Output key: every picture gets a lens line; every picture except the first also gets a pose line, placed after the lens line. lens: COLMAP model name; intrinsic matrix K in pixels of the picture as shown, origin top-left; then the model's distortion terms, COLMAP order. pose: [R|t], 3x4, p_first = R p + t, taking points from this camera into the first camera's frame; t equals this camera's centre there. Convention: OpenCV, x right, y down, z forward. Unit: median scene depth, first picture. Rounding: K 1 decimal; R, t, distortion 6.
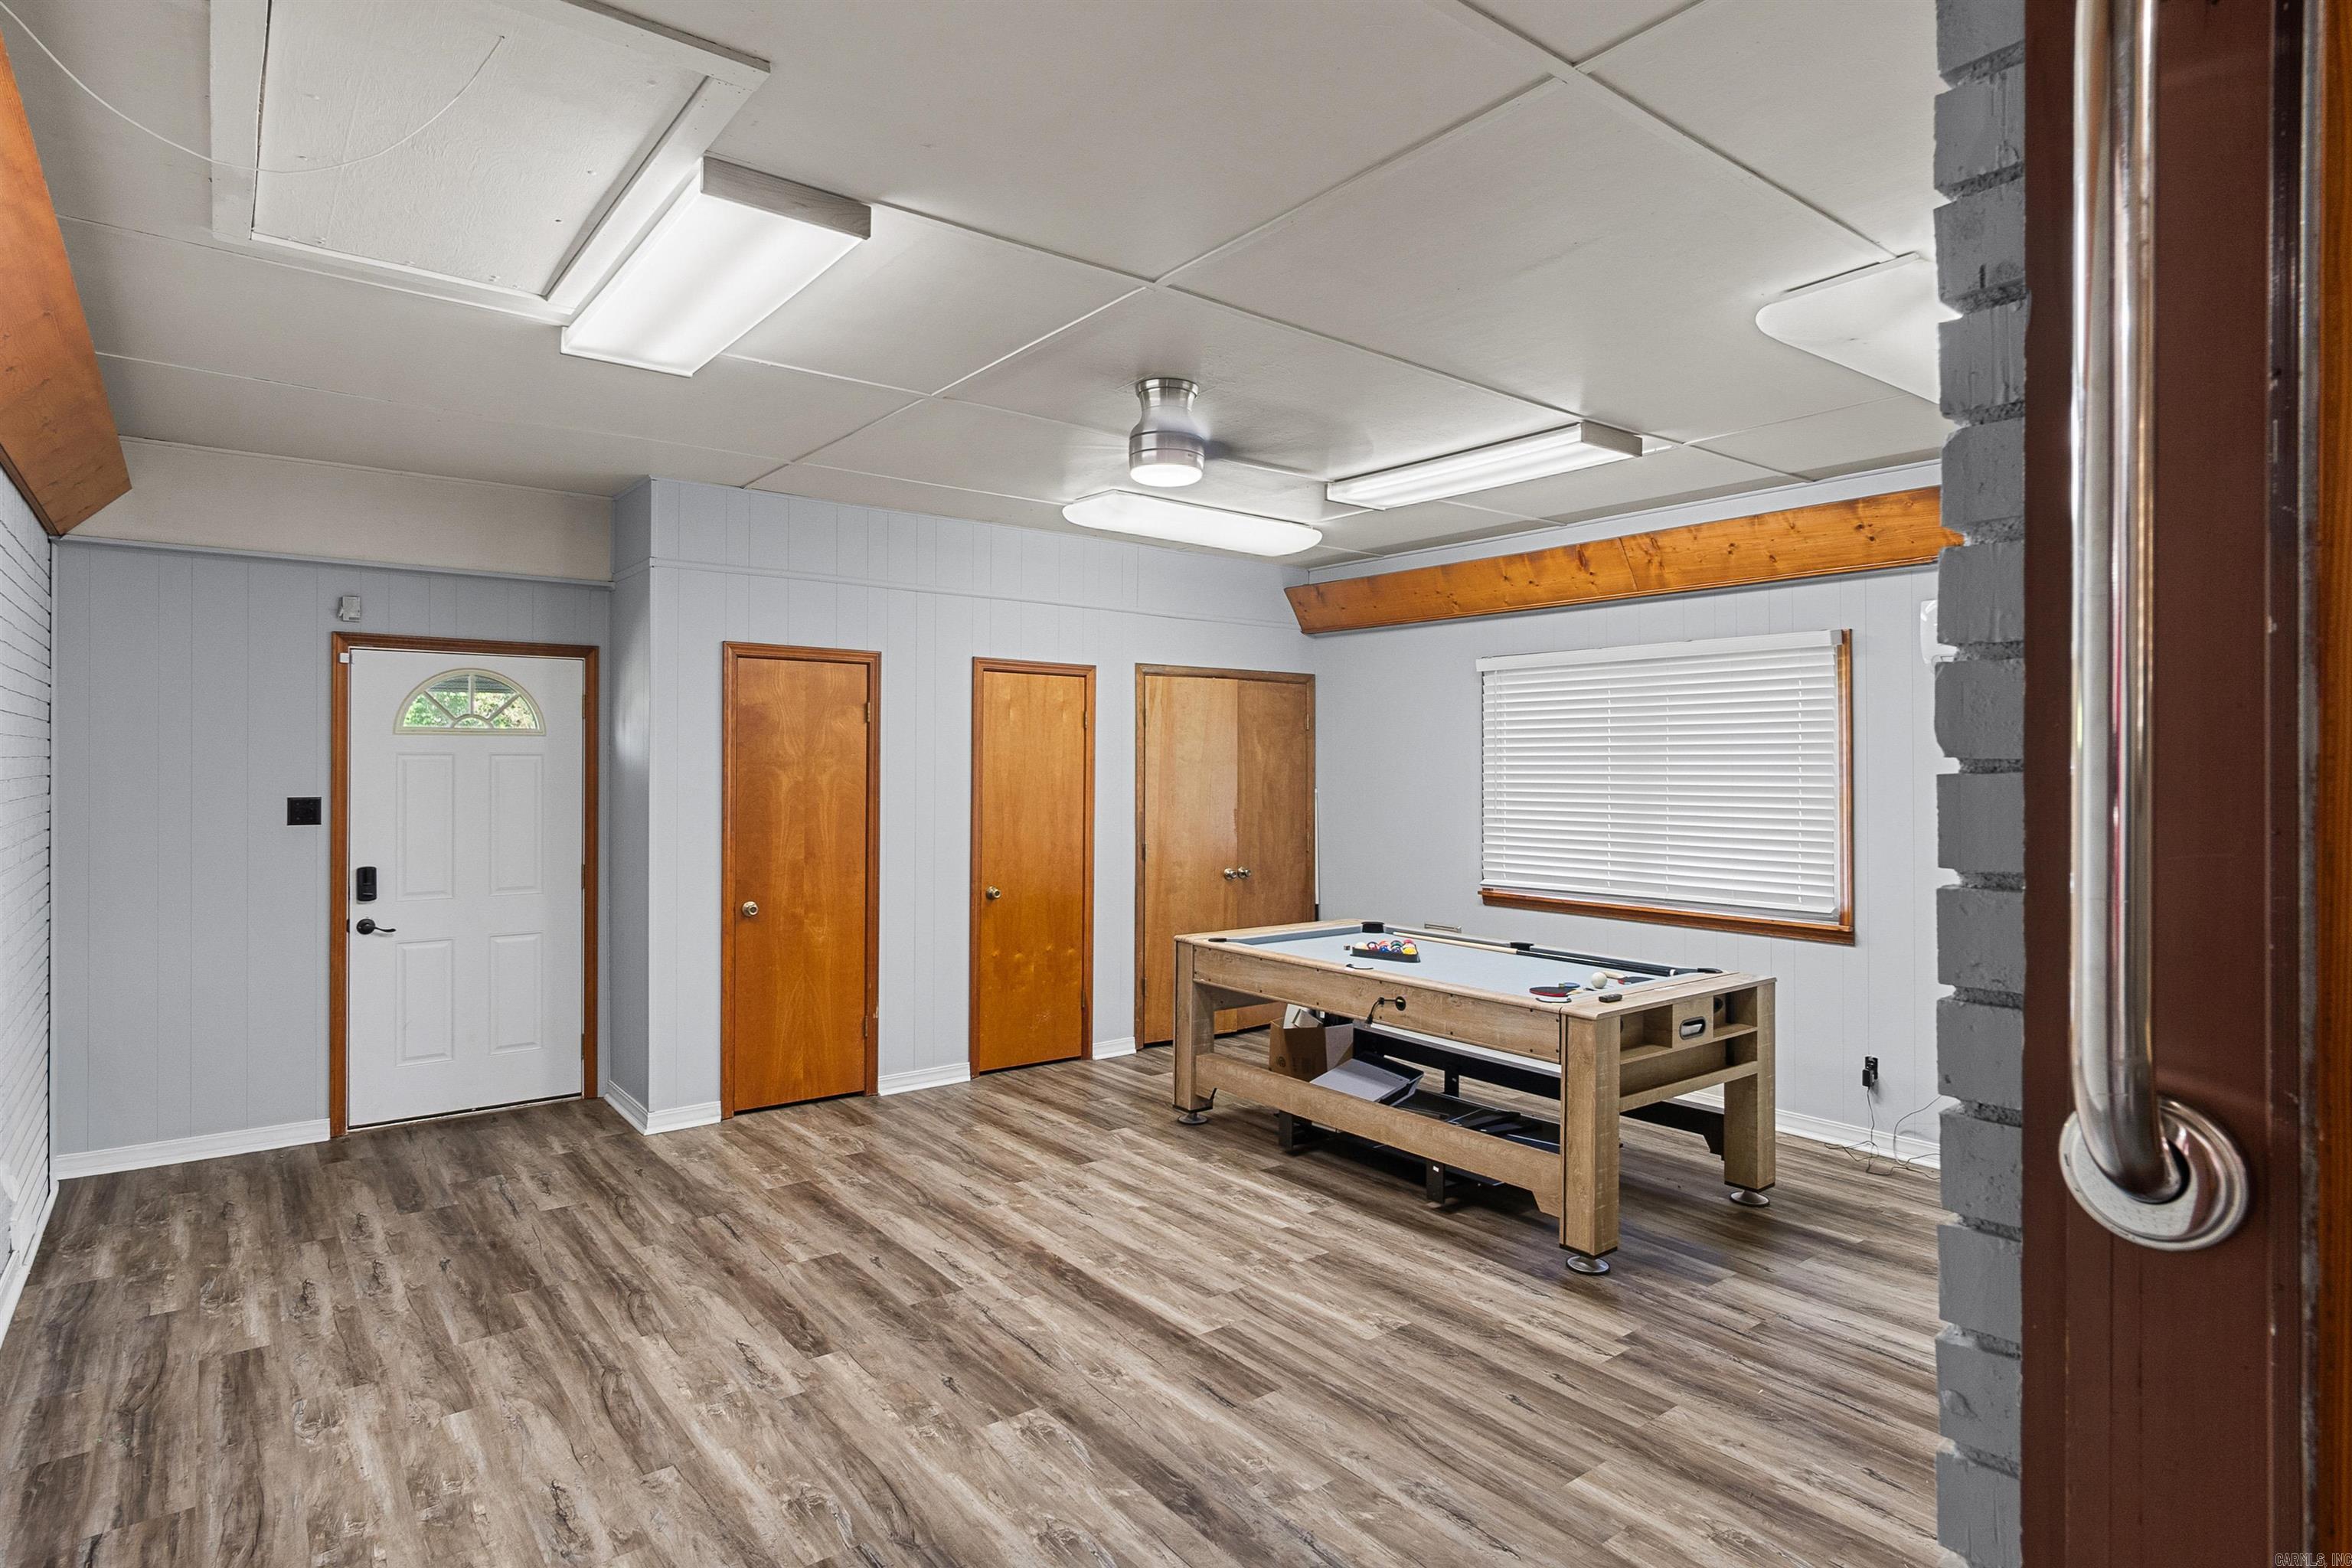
lens RADIAL K [[1275.8, 0, 1211.2], [0, 1275.8, 753.2], [0, 0, 1]] dist [-0.020557, 0.012155]
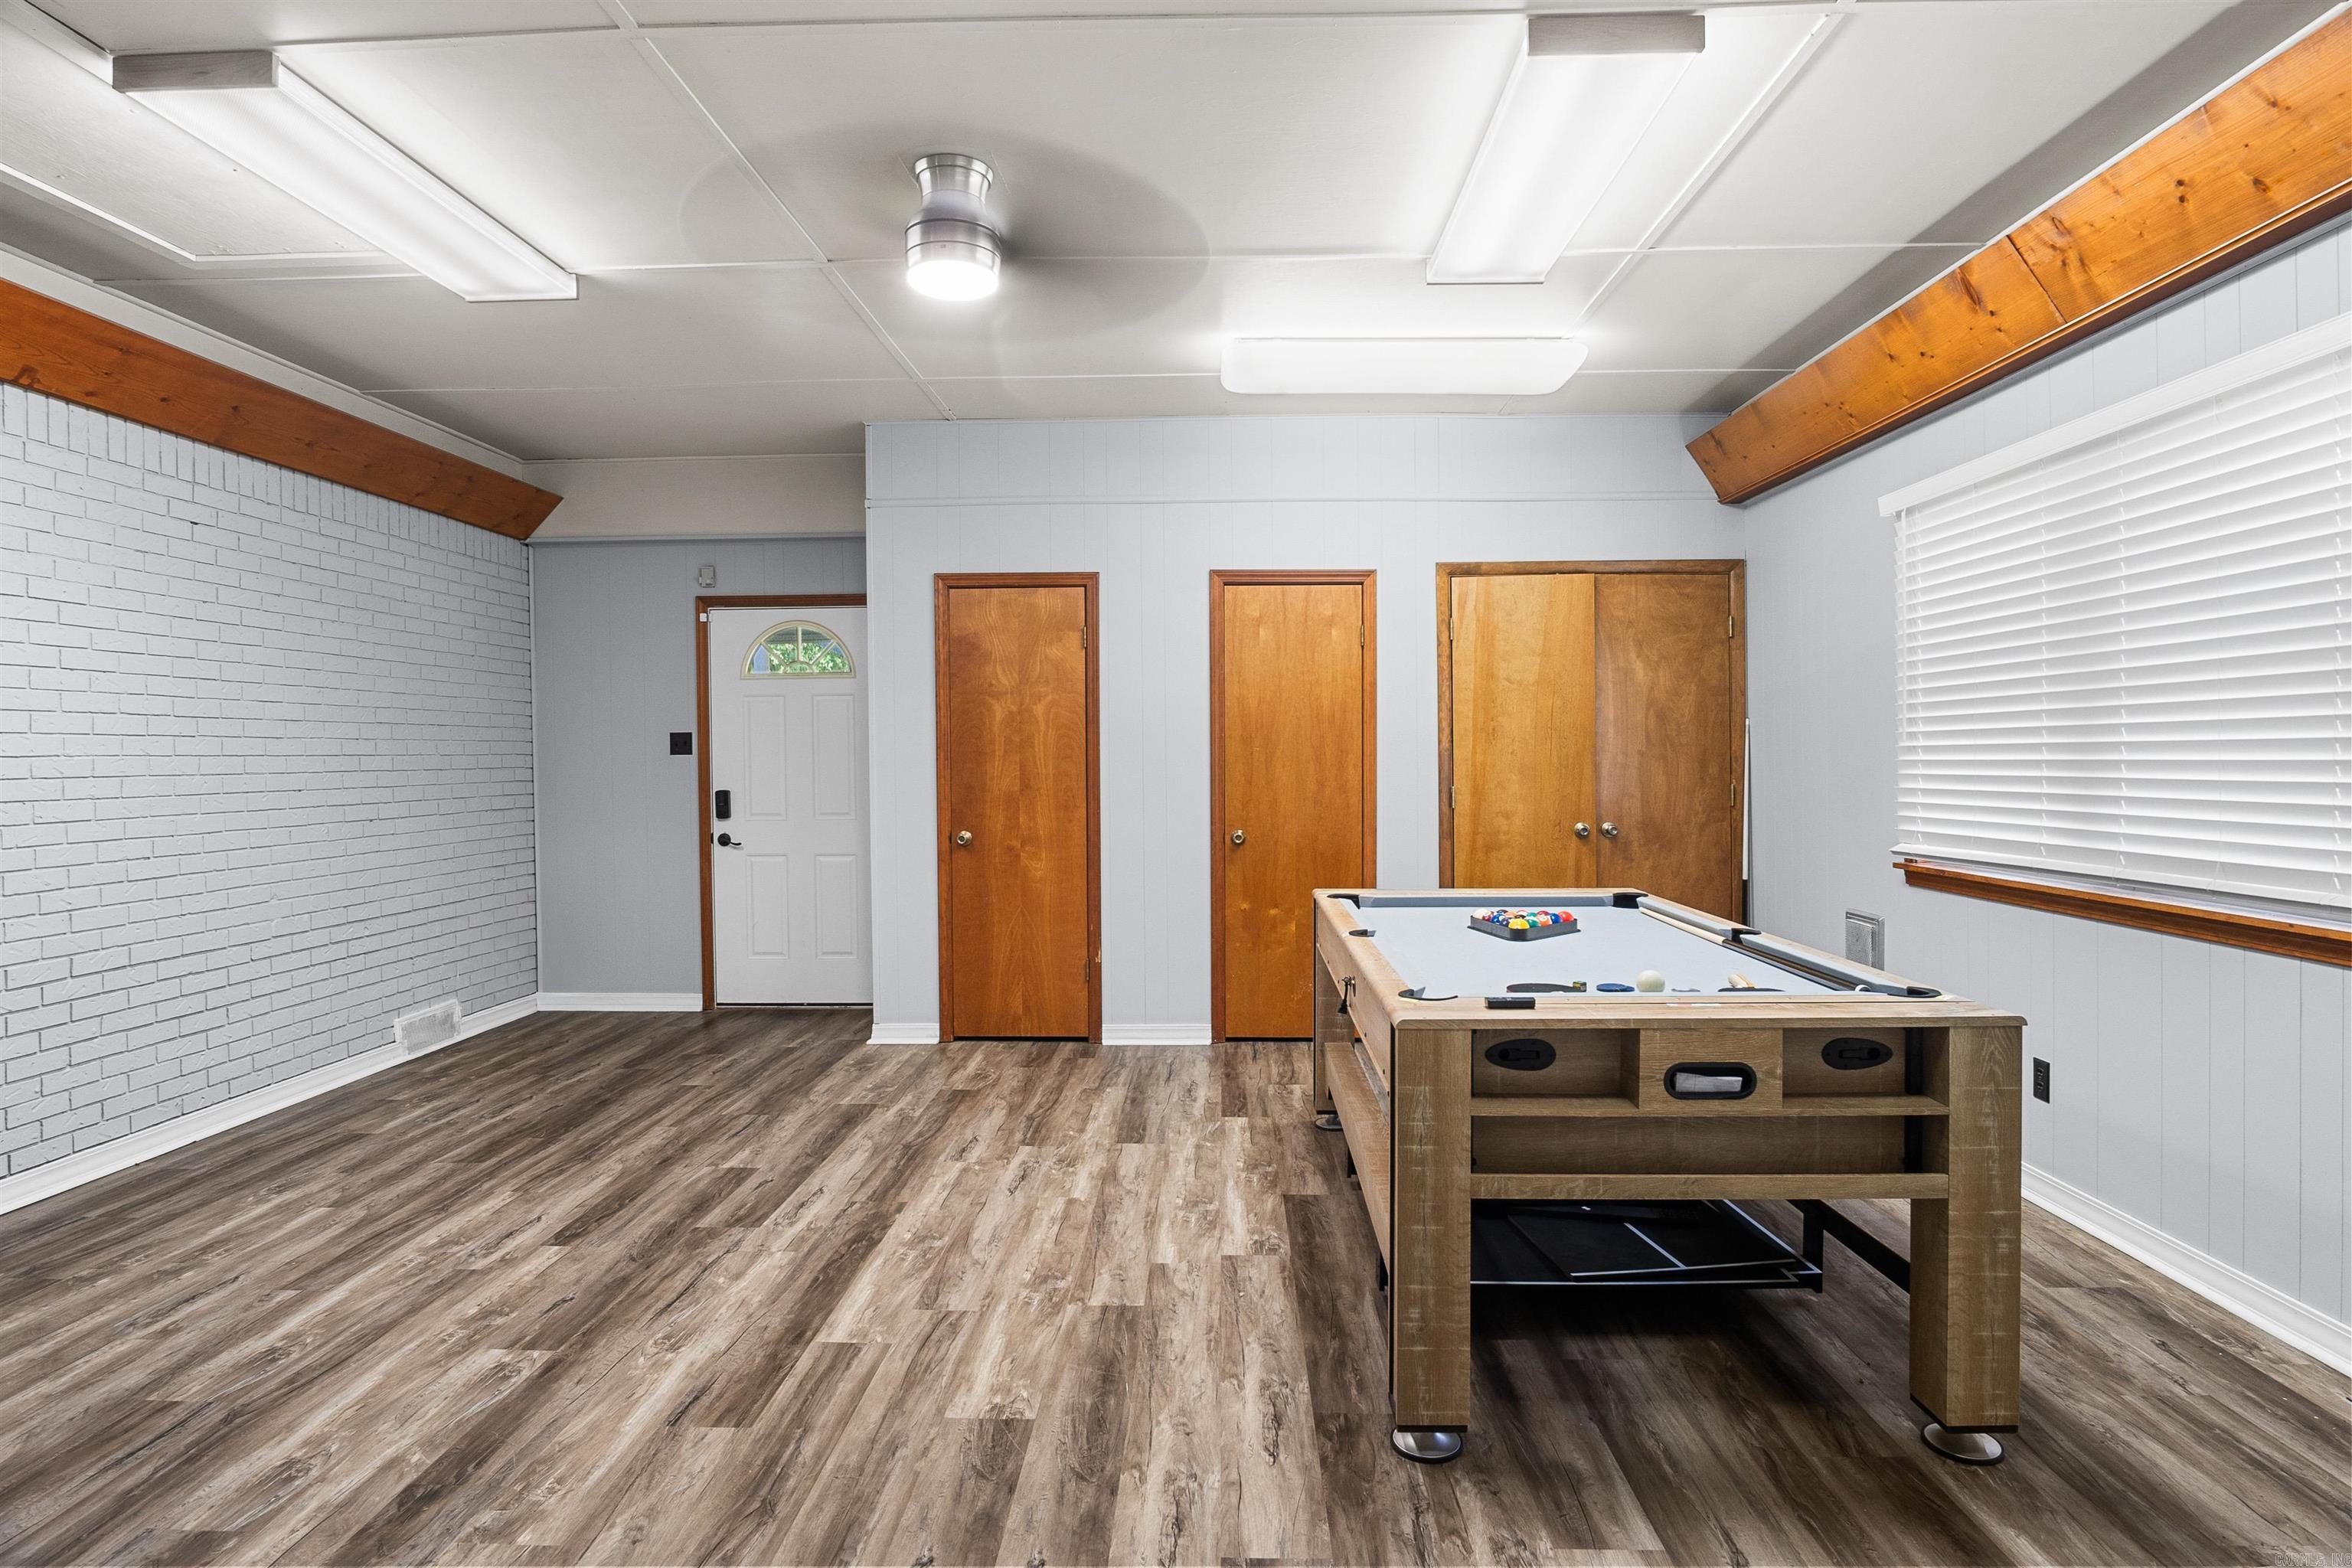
lens RADIAL K [[1282.8, 0, 1188.0], [0, 1282.8, 775.6], [0, 0, 1]] dist [-0.039509, 0.012716]
pose [[0.755614, -0.000526, -0.655016, 0.531046], [0.016412, 0.999701, 0.018130, 0.070264], [0.654811, -0.024450, 0.755397, 0.430060]]
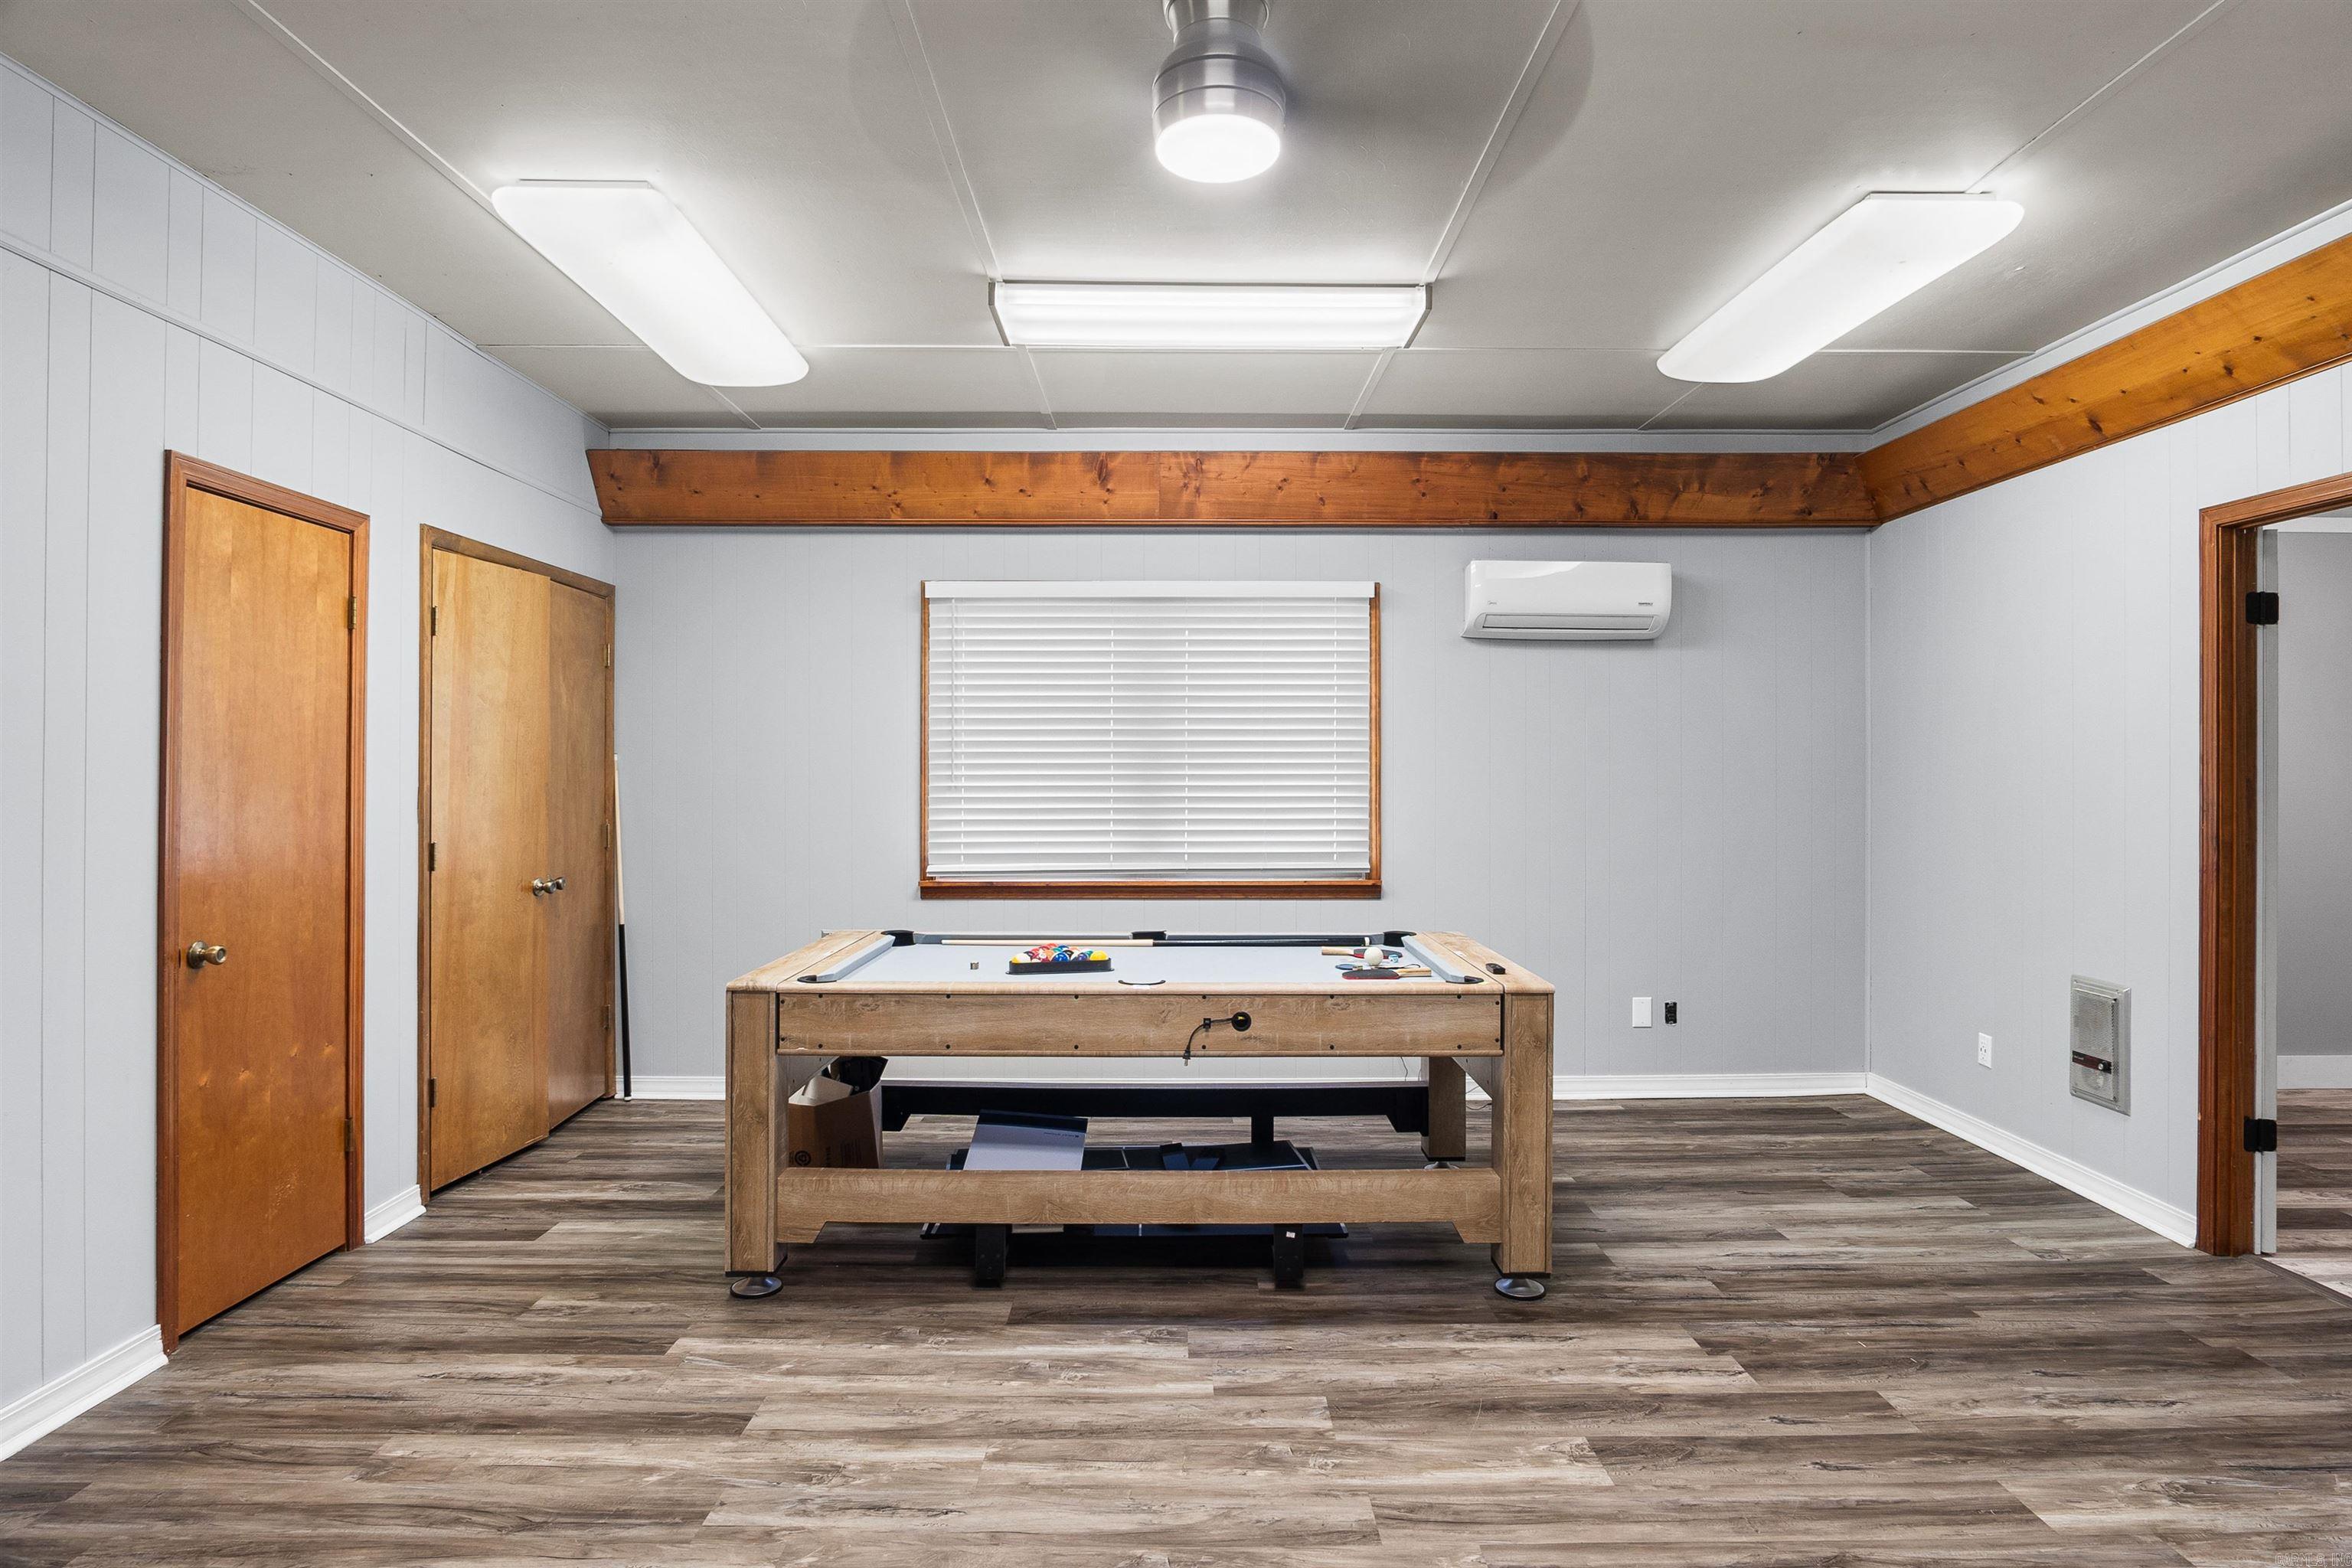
lens RADIAL K [[1260.4, 0, 1210.3], [0, 1260.4, 760.3], [0, 0, 1]] dist [-0.035778, 0.010015]
pose [[0.611255, 0.001628, 0.791432, -0.425618], [-0.004550, 0.999989, 0.001456, 0.048181], [-0.791421, -0.004491, 0.611255, 0.582571]]
